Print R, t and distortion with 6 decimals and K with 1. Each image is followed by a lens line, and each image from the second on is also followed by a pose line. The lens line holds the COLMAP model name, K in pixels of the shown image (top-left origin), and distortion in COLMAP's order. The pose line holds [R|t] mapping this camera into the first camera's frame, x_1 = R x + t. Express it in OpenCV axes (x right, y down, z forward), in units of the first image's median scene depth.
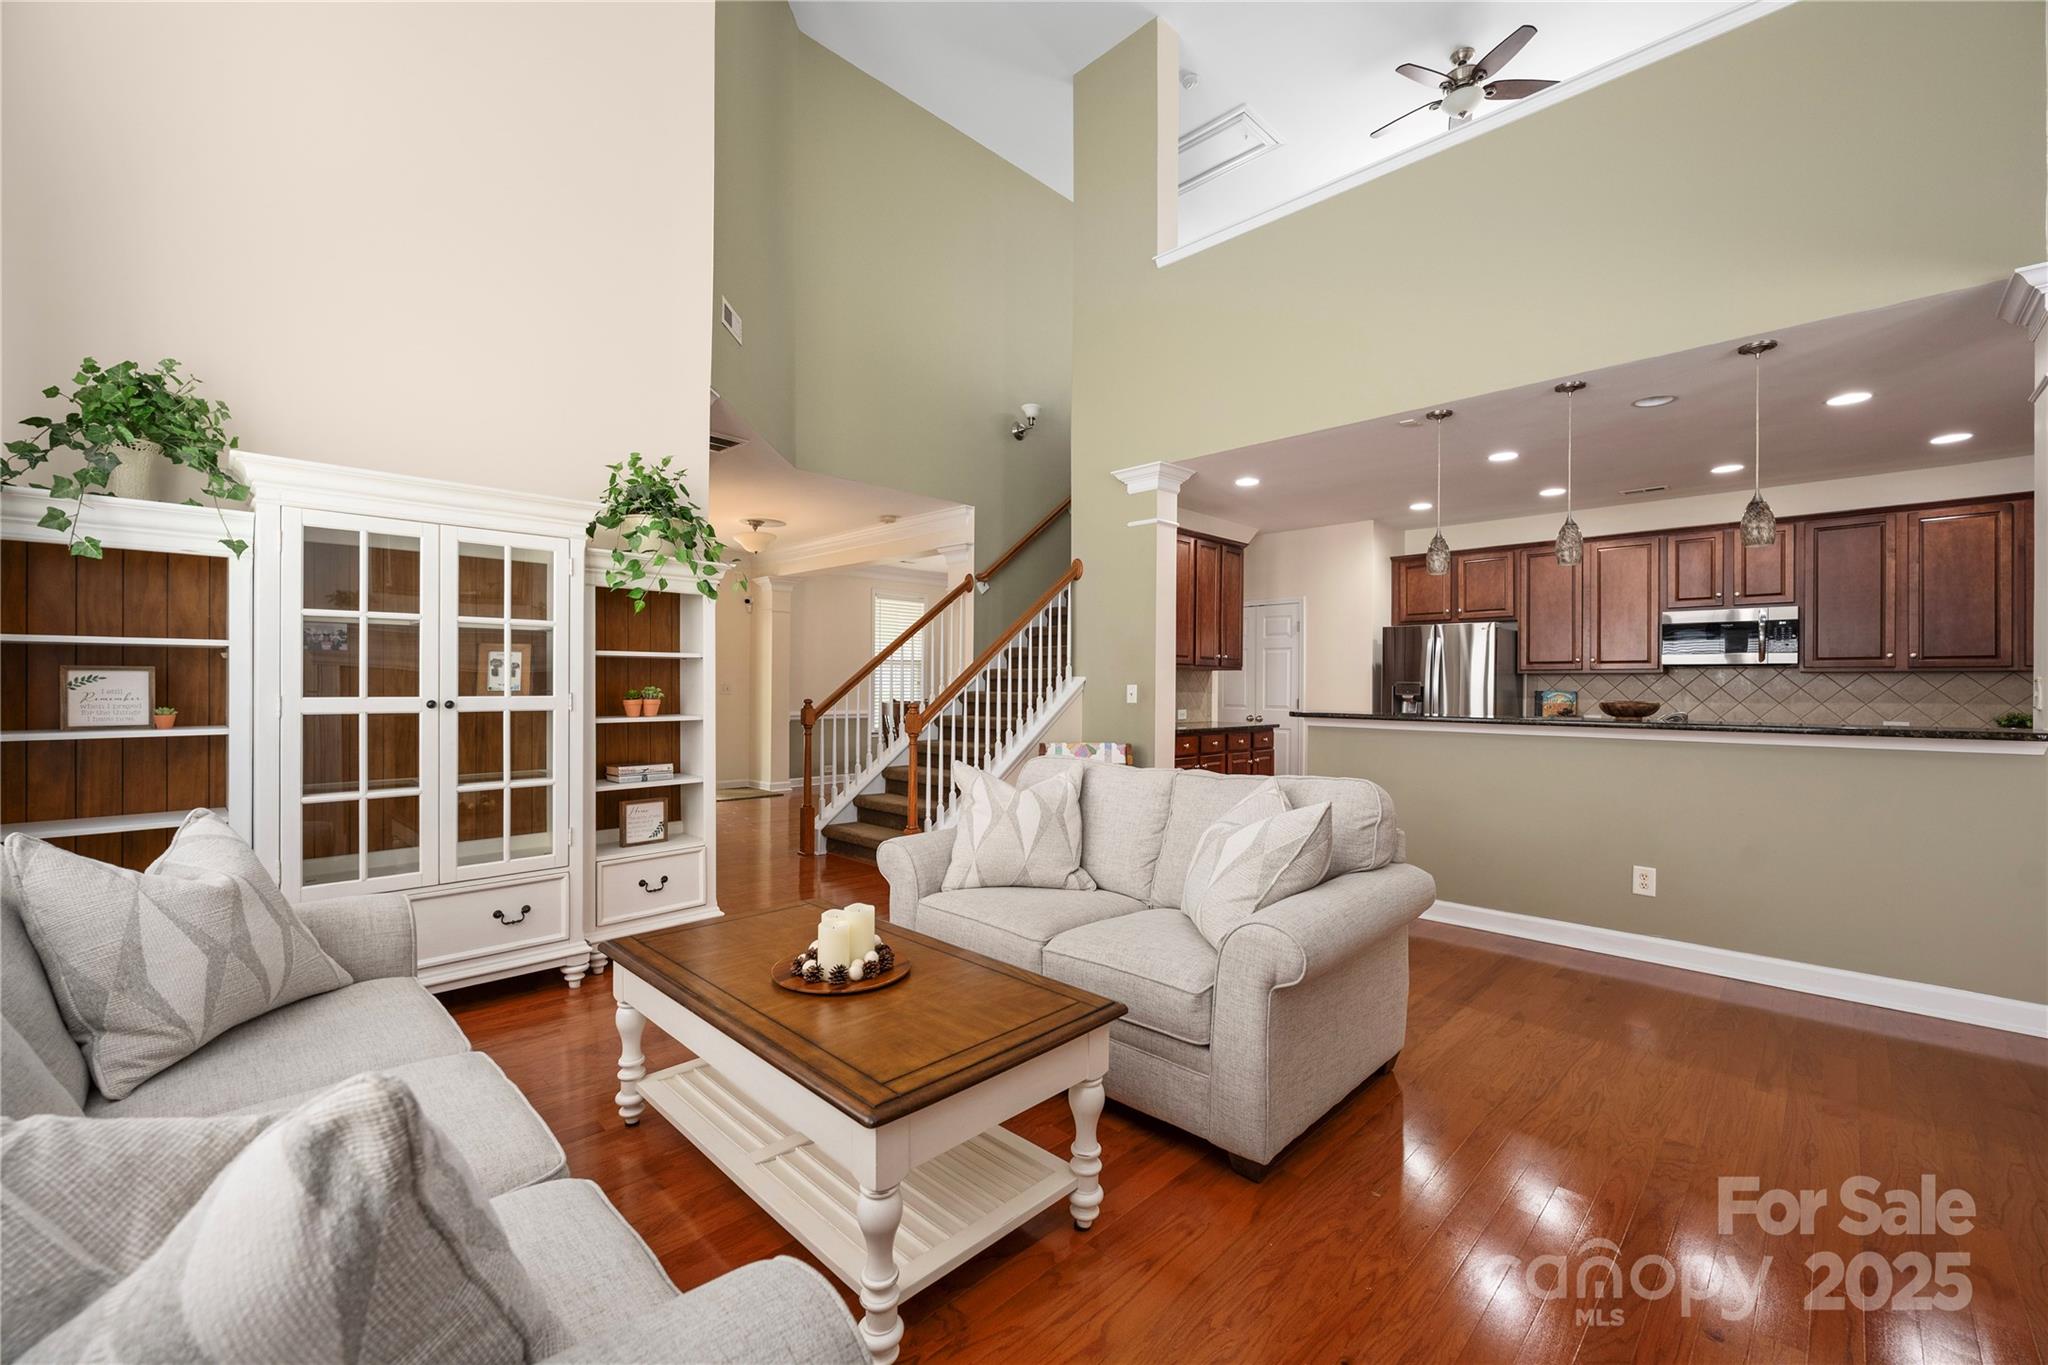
lens RADIAL K [[835.3, 0, 1023.7], [0, 835.3, 686.6], [0, 0, 1]] dist [-0.005121, -0.000288]
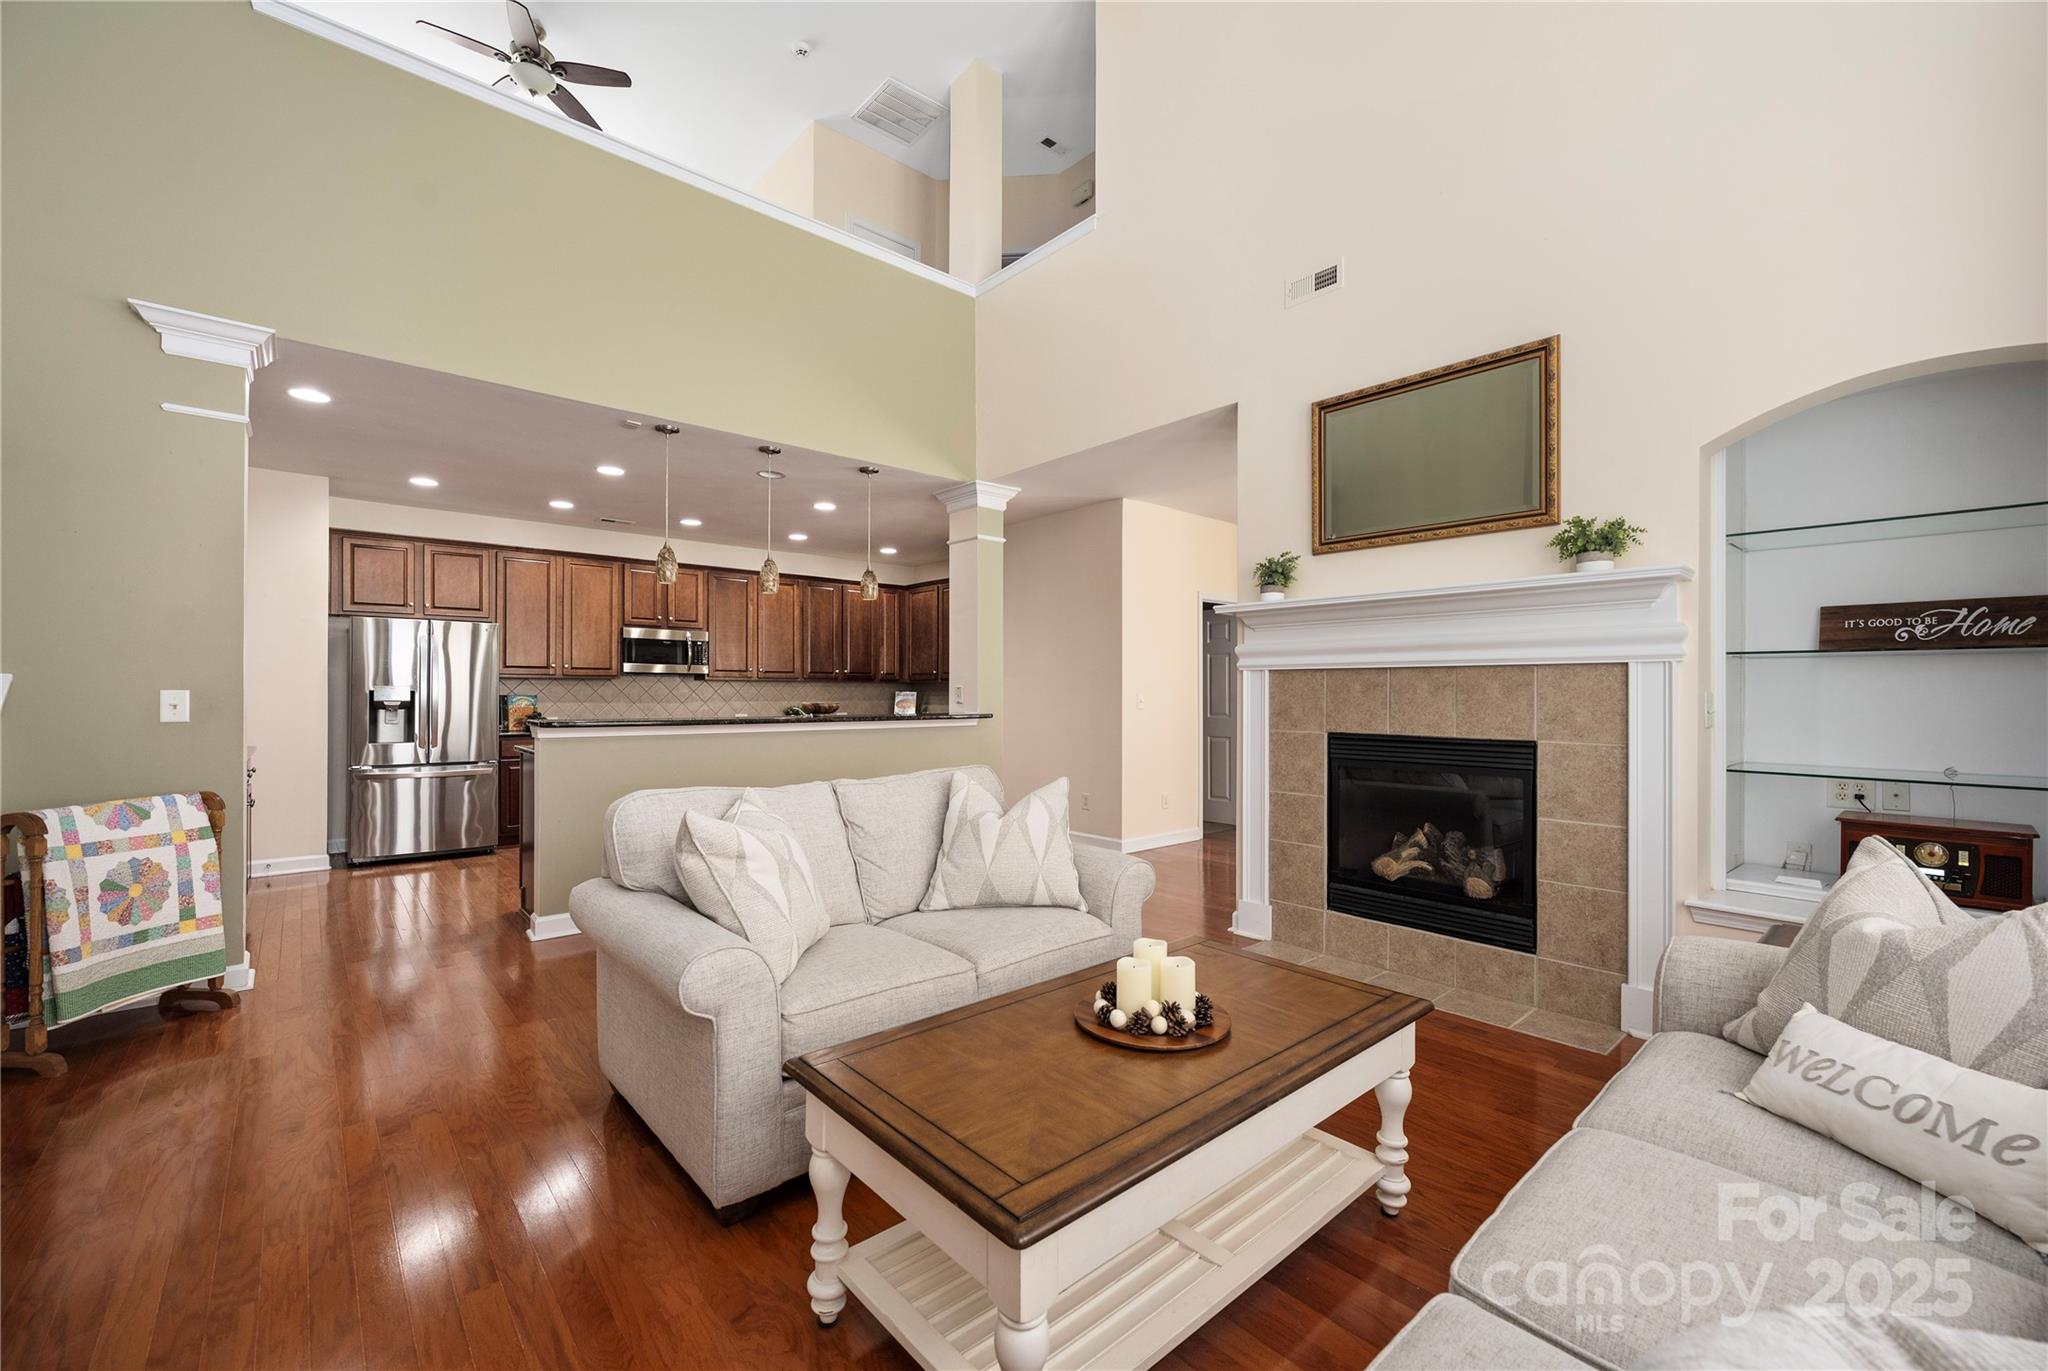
lens RADIAL K [[835.3, 0, 1015.6], [0, 835.3, 687.0], [0, 0, 1]] dist [-0.005121, -0.000288]
pose [[0.069608, 0.002241, 0.997572, -0.428580], [0.000894, 0.999997, -0.002309, -0.002456], [-0.997574, 0.001052, 0.069605, 0.420839]]
